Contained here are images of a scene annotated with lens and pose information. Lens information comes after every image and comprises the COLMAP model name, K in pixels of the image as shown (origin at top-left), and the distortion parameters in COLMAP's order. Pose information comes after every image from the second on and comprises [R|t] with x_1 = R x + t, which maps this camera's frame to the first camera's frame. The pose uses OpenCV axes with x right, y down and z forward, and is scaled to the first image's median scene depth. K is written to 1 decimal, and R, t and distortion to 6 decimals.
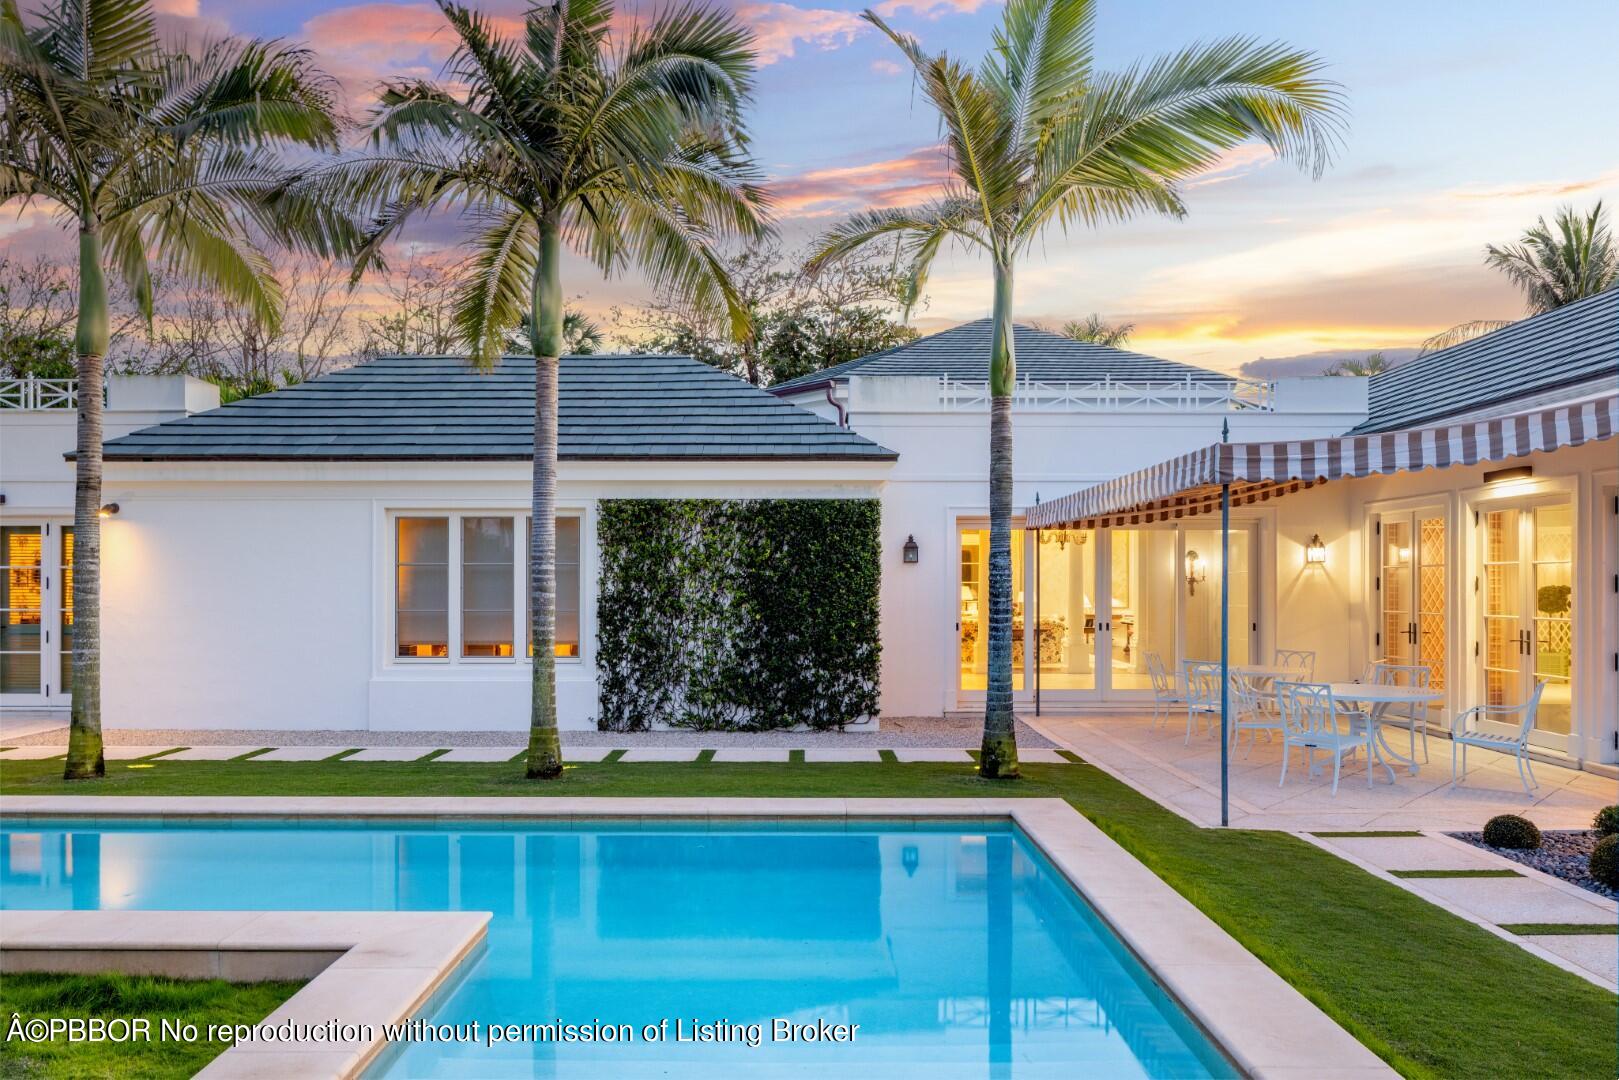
lens RADIAL K [[1088.9, 0, 809.1], [0, 1088.9, 552.0], [0, 0, 1]] dist [-0.008627, -0.002941]
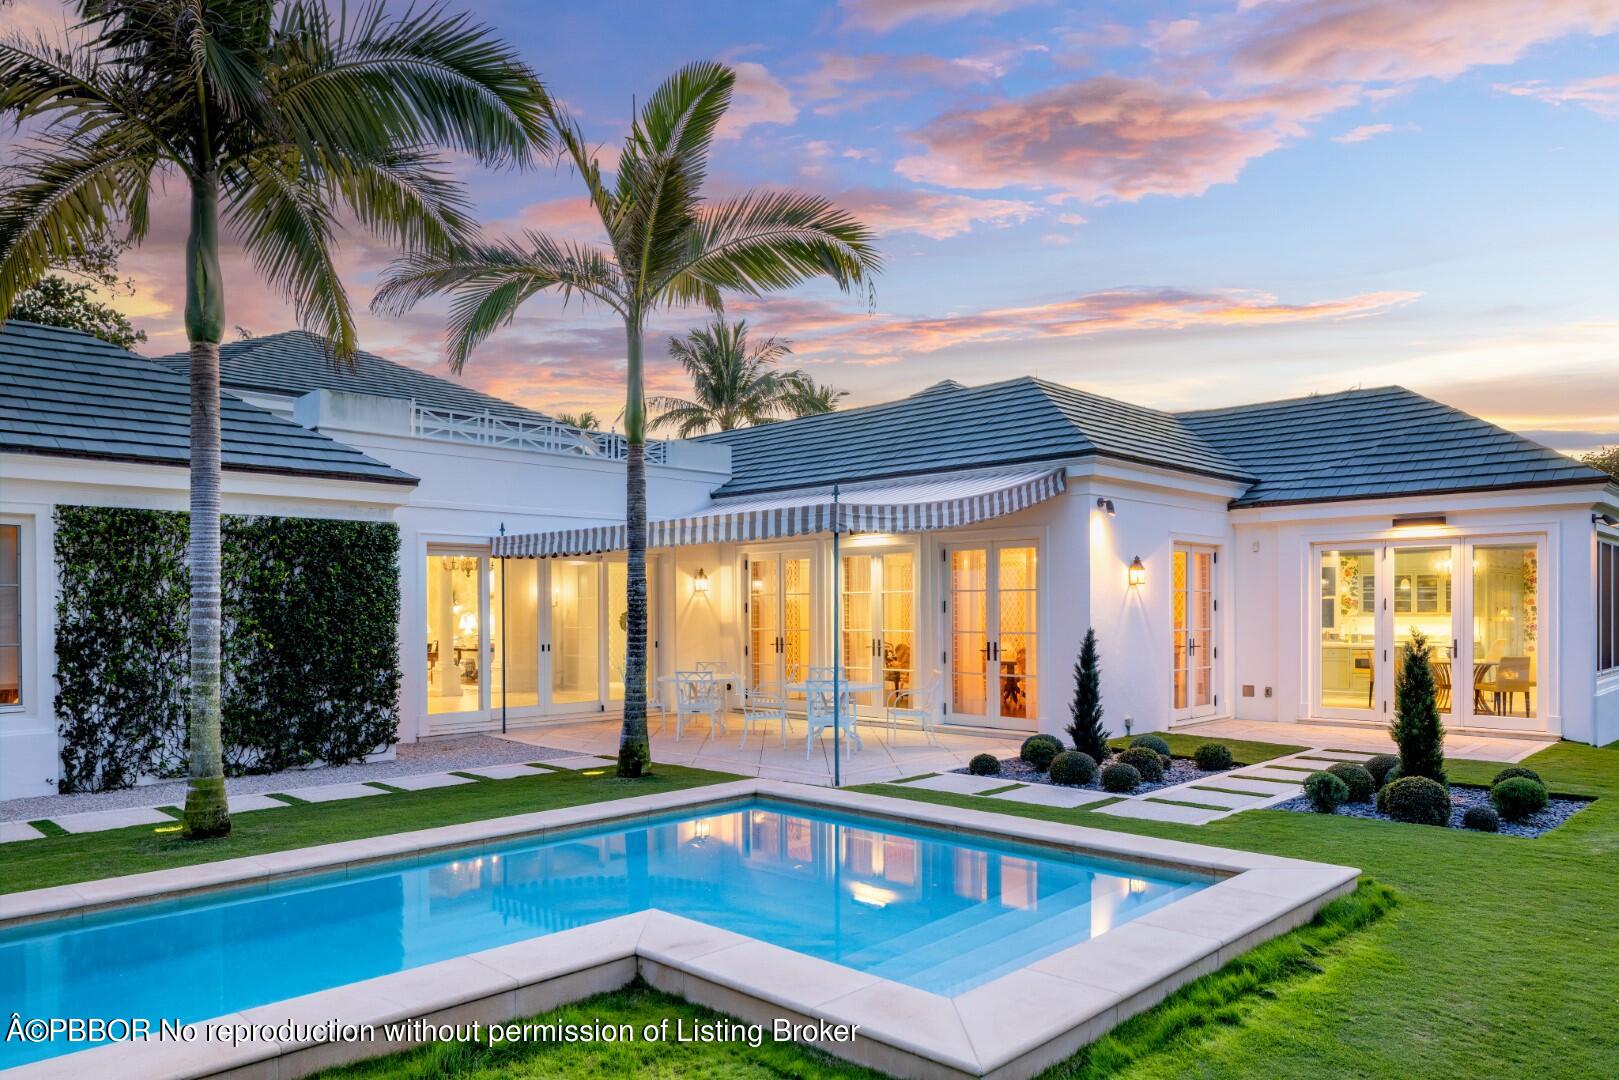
lens RADIAL K [[1088.9, 0, 801.6], [0, 1088.9, 575.6], [0, 0, 1]] dist [-0.008627, -0.002941]
pose [[0.696106, 0.017898, 0.717716, -0.386951], [-0.015103, 0.999833, -0.010285, 0.003416], [-0.717780, -0.003680, 0.696260, 0.055517]]
